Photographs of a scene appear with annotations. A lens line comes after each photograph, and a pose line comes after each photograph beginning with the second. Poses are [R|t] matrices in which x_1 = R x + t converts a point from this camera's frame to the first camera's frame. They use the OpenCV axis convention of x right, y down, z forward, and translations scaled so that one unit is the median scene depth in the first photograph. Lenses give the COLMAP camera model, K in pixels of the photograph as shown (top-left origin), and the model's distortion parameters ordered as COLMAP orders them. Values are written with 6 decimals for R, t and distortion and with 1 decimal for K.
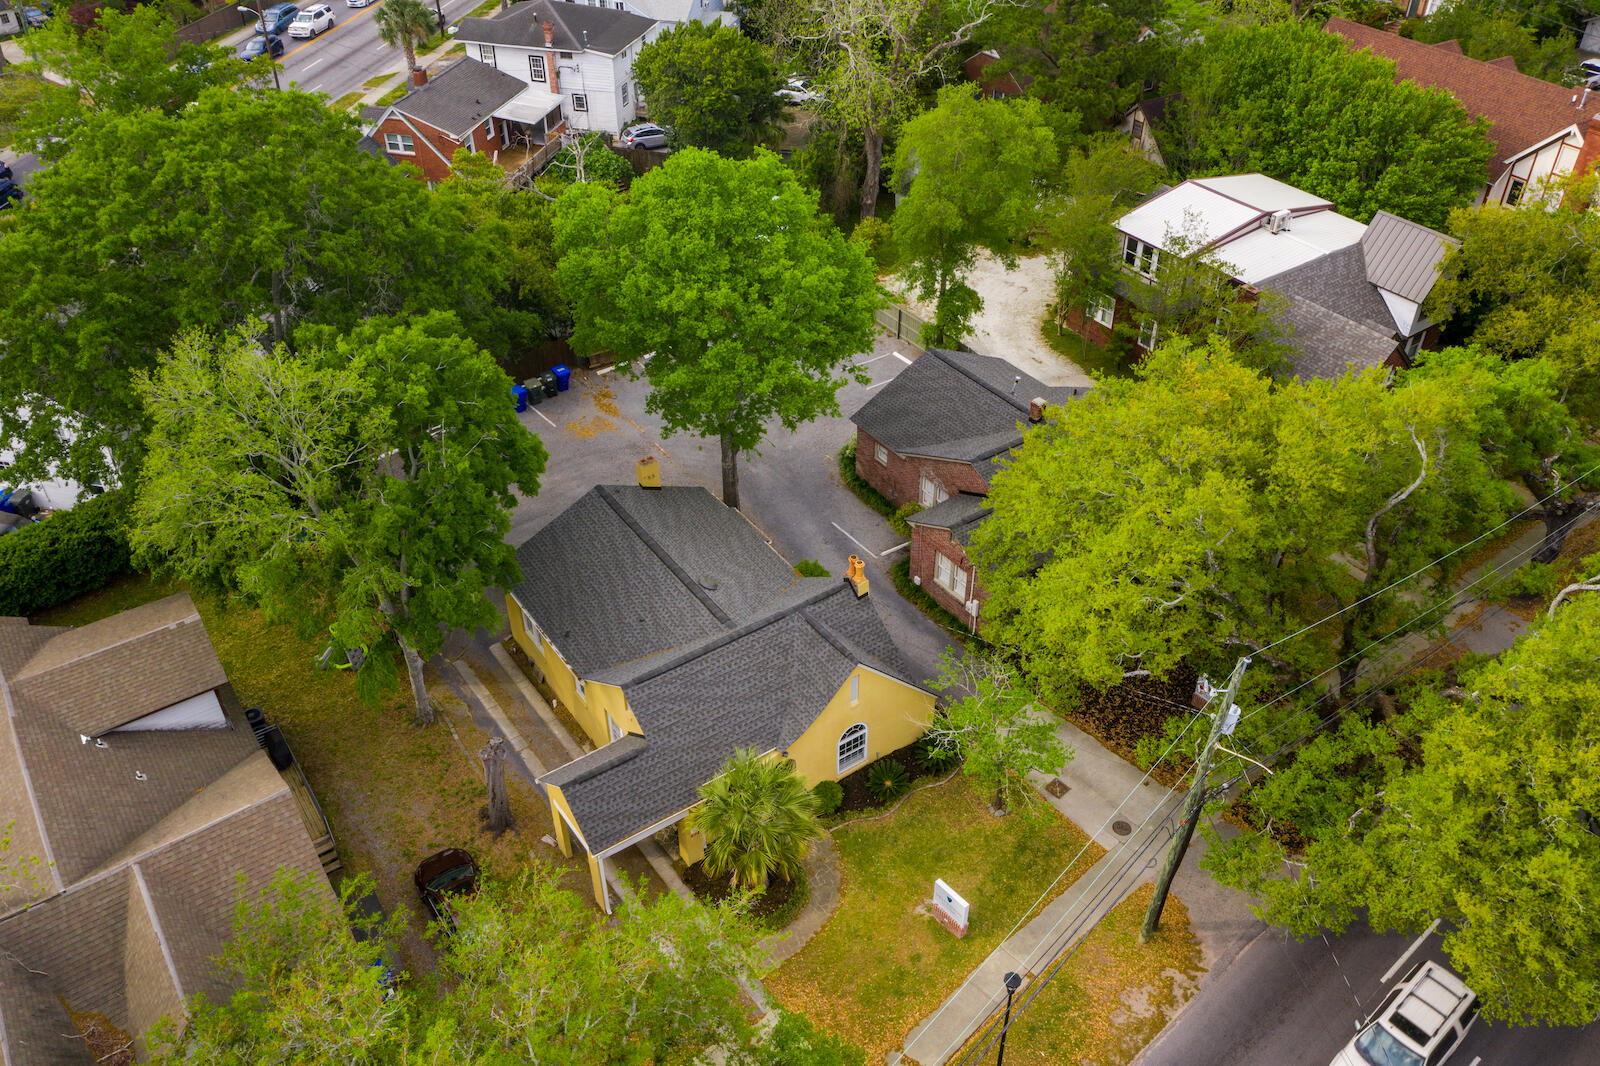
lens RADIAL K [[1277.1, 0, 792.8], [0, 1277.1, 534.6], [0, 0, 1]] dist [-0.008172, 0.001509]
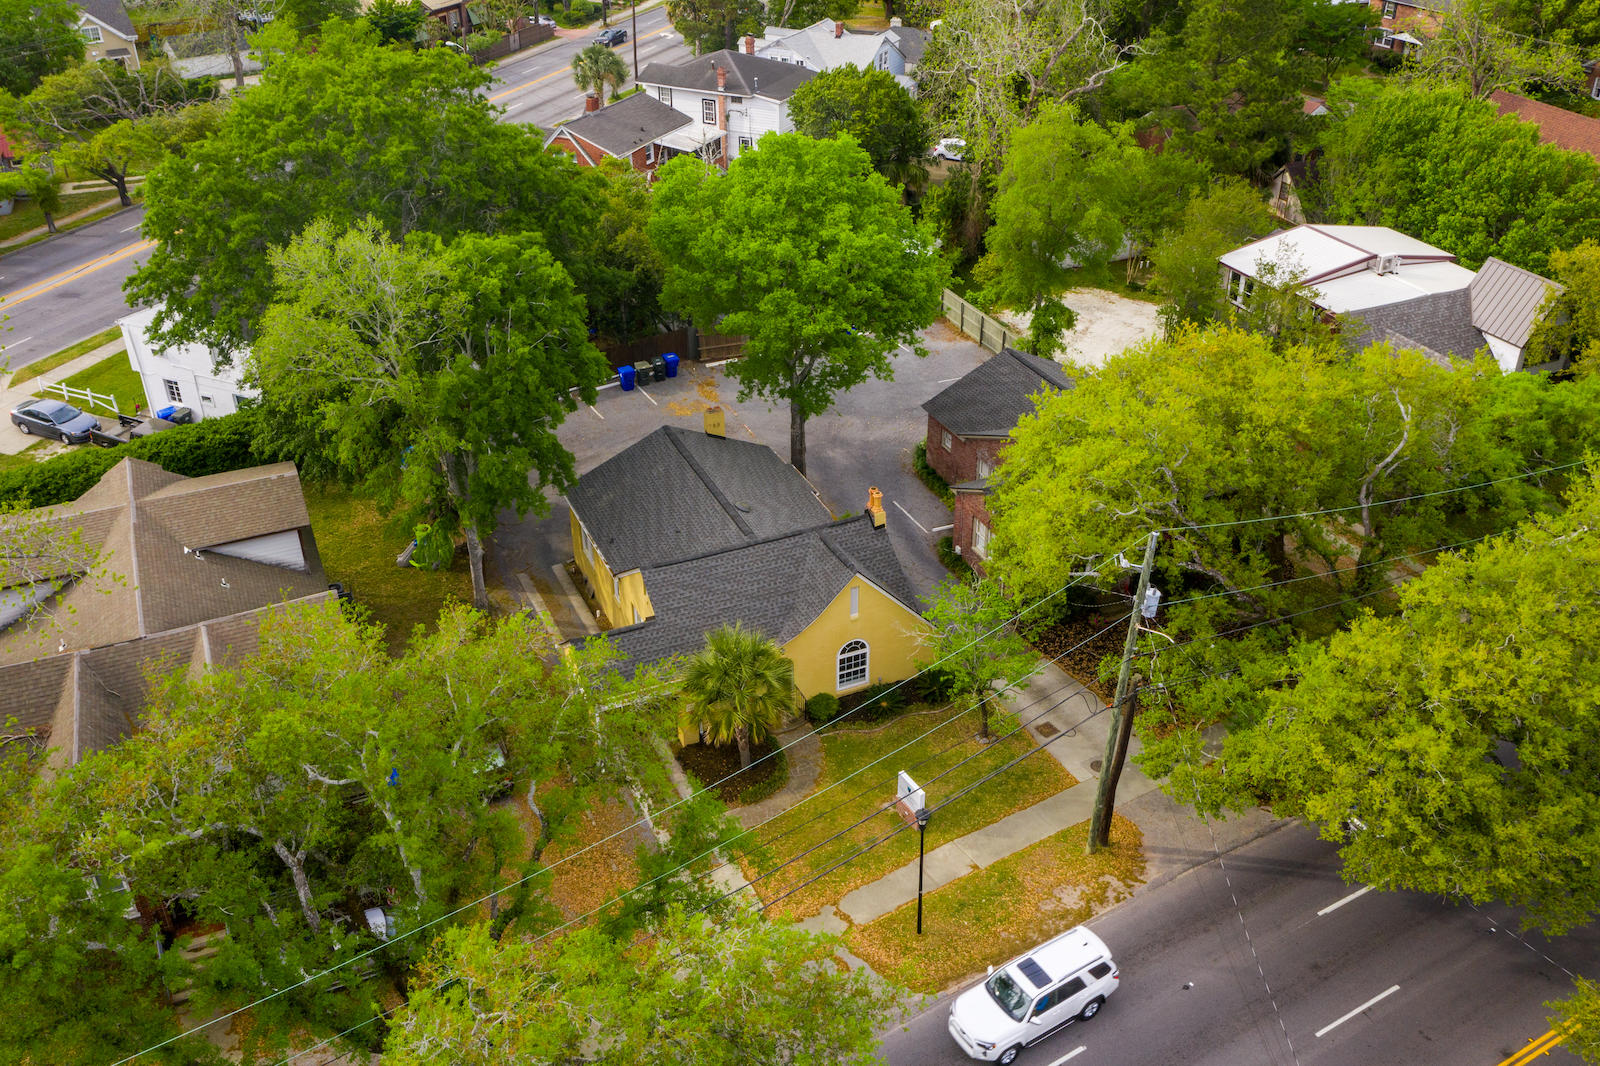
lens RADIAL K [[1417.9, 0, 800.0], [0, 1417.9, 533.0], [0, 0, 1]] dist [-0.014213, 0.006824]
pose [[0.983121, 0.094061, -0.156923, 0.166067], [-0.111856, 0.987761, -0.108705, 0.178526], [0.144778, 0.124423, 0.981610, -0.165987]]
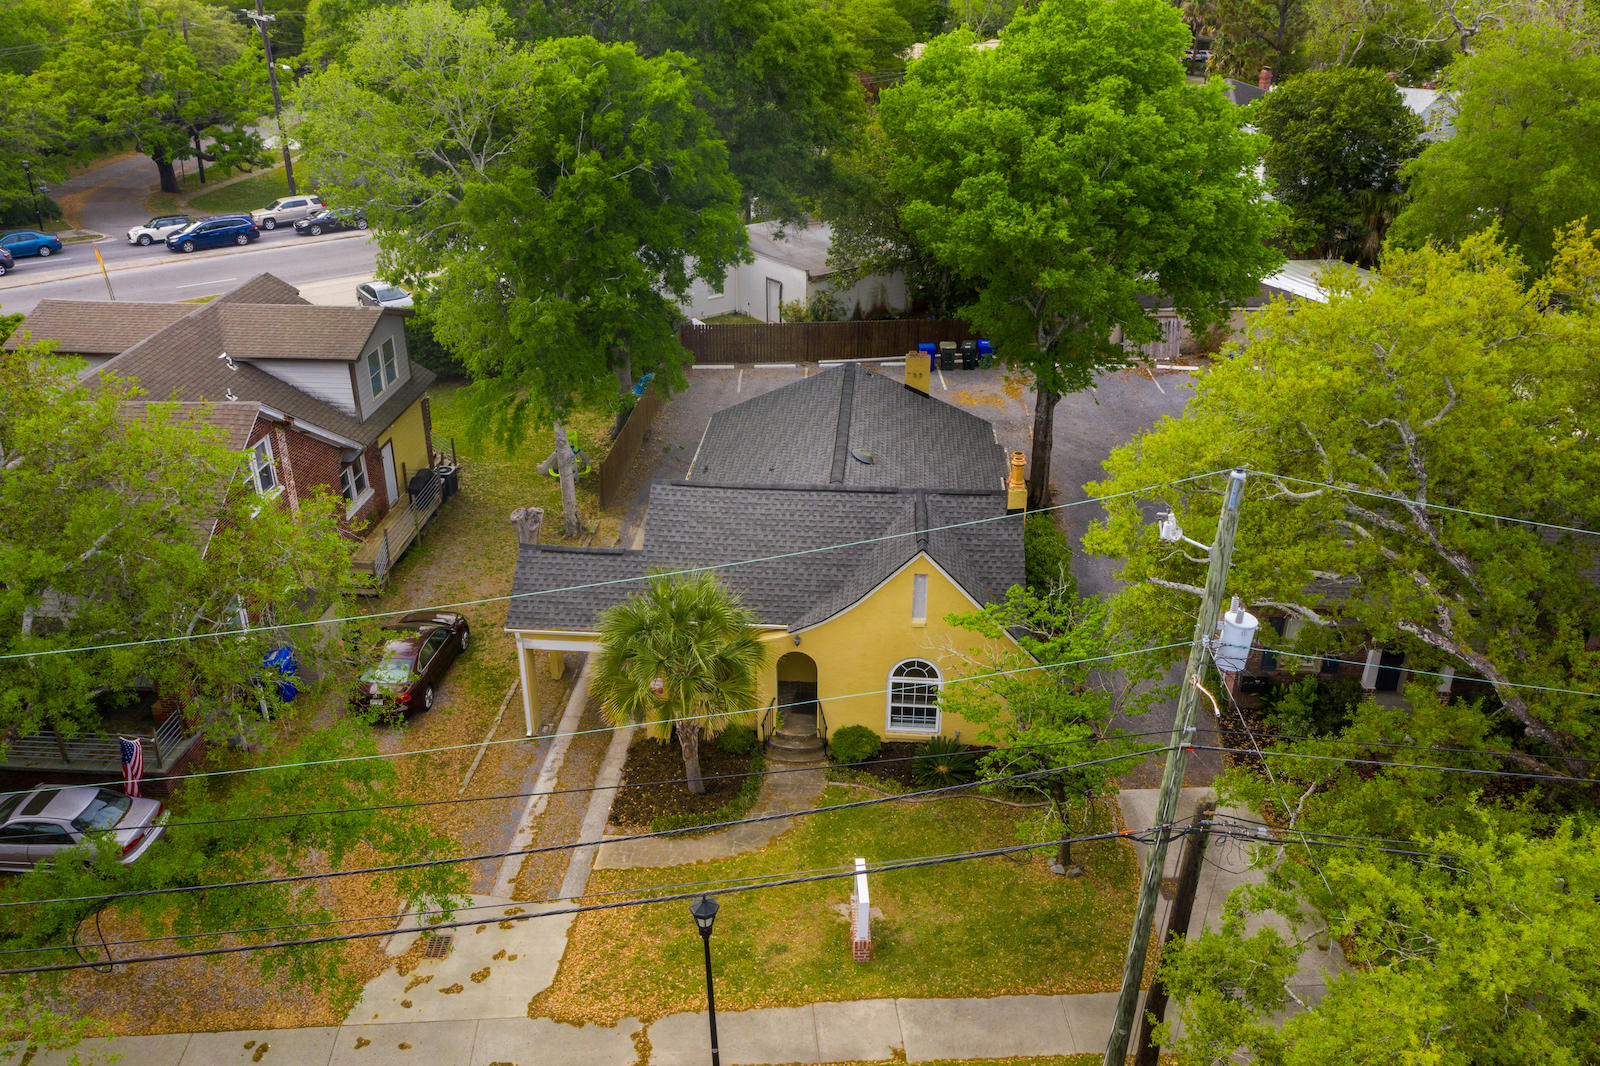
lens RADIAL K [[1277.1, 0, 792.8], [0, 1277.1, 534.6], [0, 0, 1]] dist [-0.008172, 0.001509]
pose [[0.771264, 0.280737, -0.571261, 0.347662], [-0.392401, 0.916356, -0.079455, 0.155032], [0.501172, 0.285444, 0.816914, 0.339509]]
